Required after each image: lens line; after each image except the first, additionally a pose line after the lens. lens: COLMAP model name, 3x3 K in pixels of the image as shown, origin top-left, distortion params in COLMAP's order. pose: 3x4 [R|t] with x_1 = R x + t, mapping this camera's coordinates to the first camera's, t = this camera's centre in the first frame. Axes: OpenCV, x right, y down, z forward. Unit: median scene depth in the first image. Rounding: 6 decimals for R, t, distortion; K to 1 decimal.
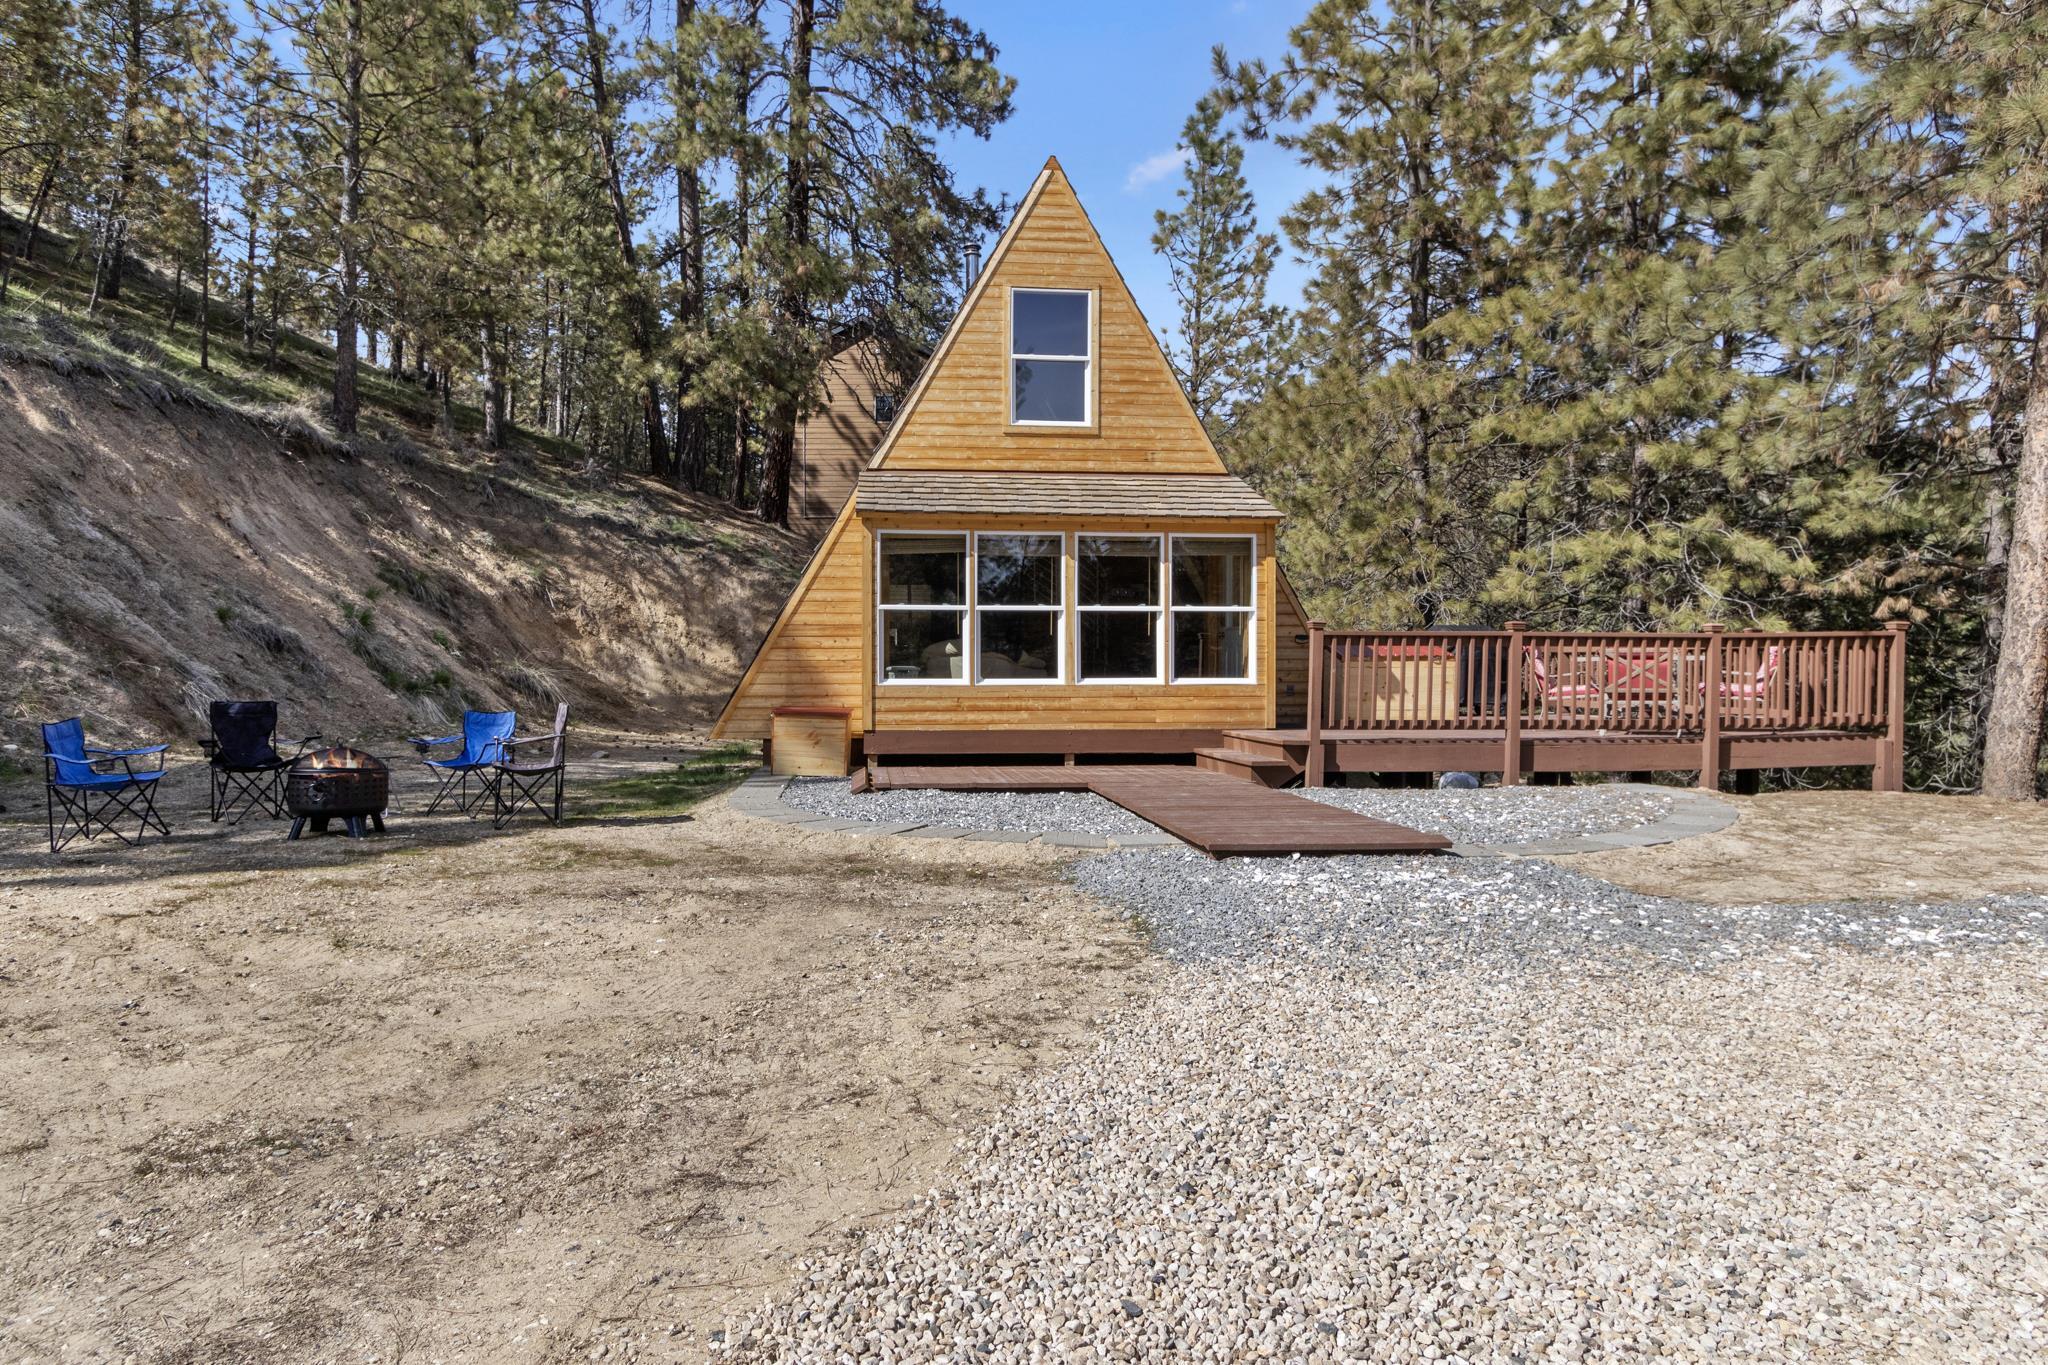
lens RADIAL K [[1214.2, 0, 1024.0], [0, 1214.2, 682.5], [0, 0, 1]] dist [-0.002360, -0.001237]
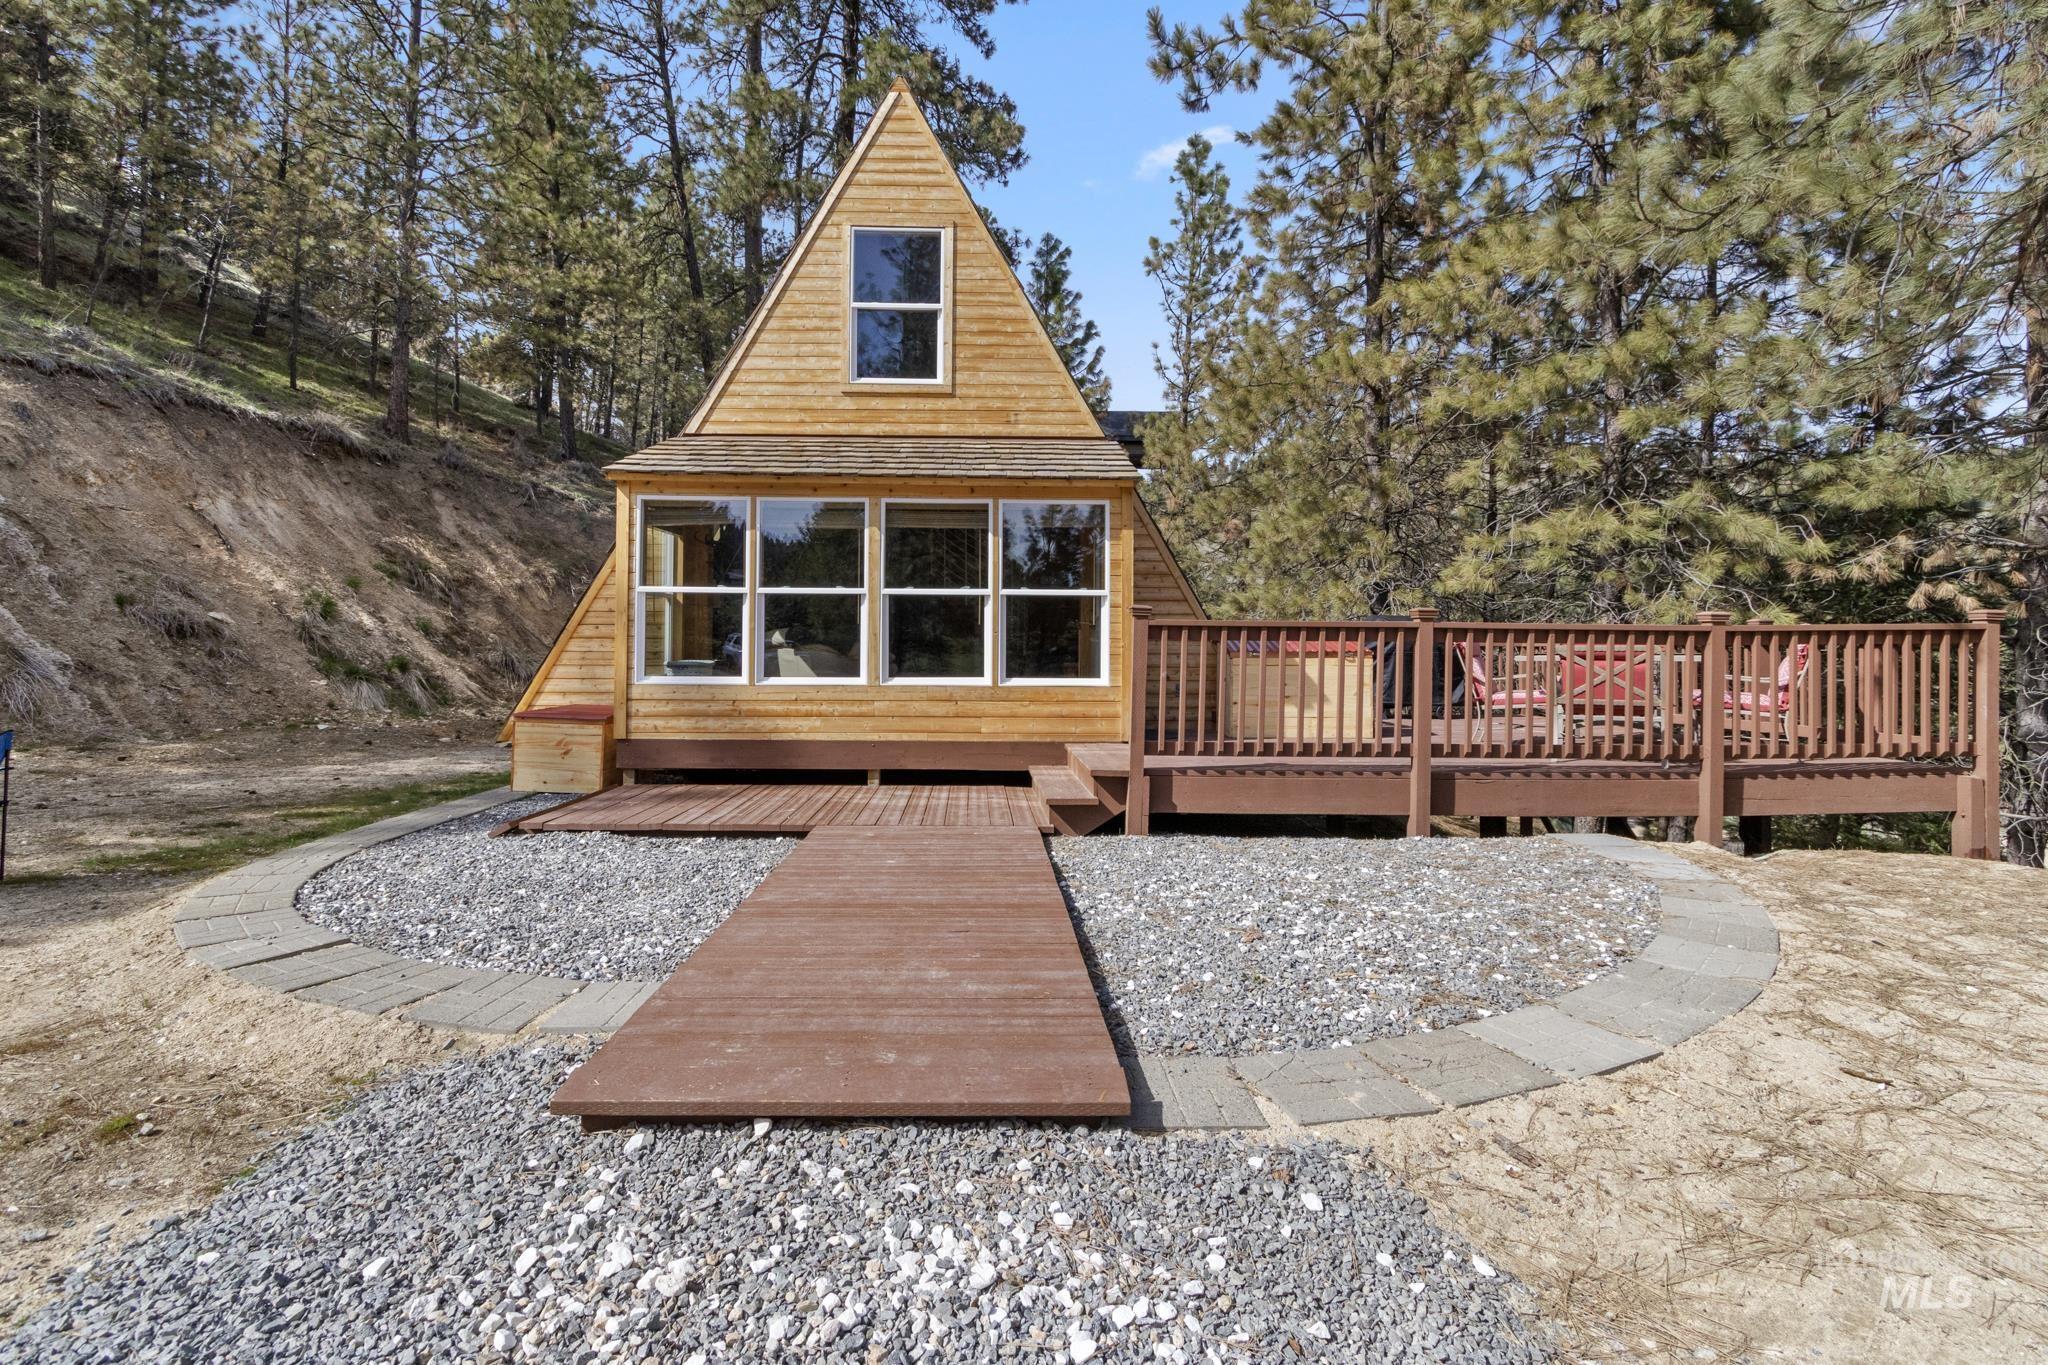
lens RADIAL K [[969.3, 0, 1023.7], [0, 969.3, 638.3], [0, 0, 1]] dist [-0.002743, 0.006570]
pose [[0.996421, 0.006179, -0.084308, 0.172435], [-0.008562, 0.999573, -0.027936, -0.011029], [0.084100, 0.028558, 0.996048, 0.323675]]
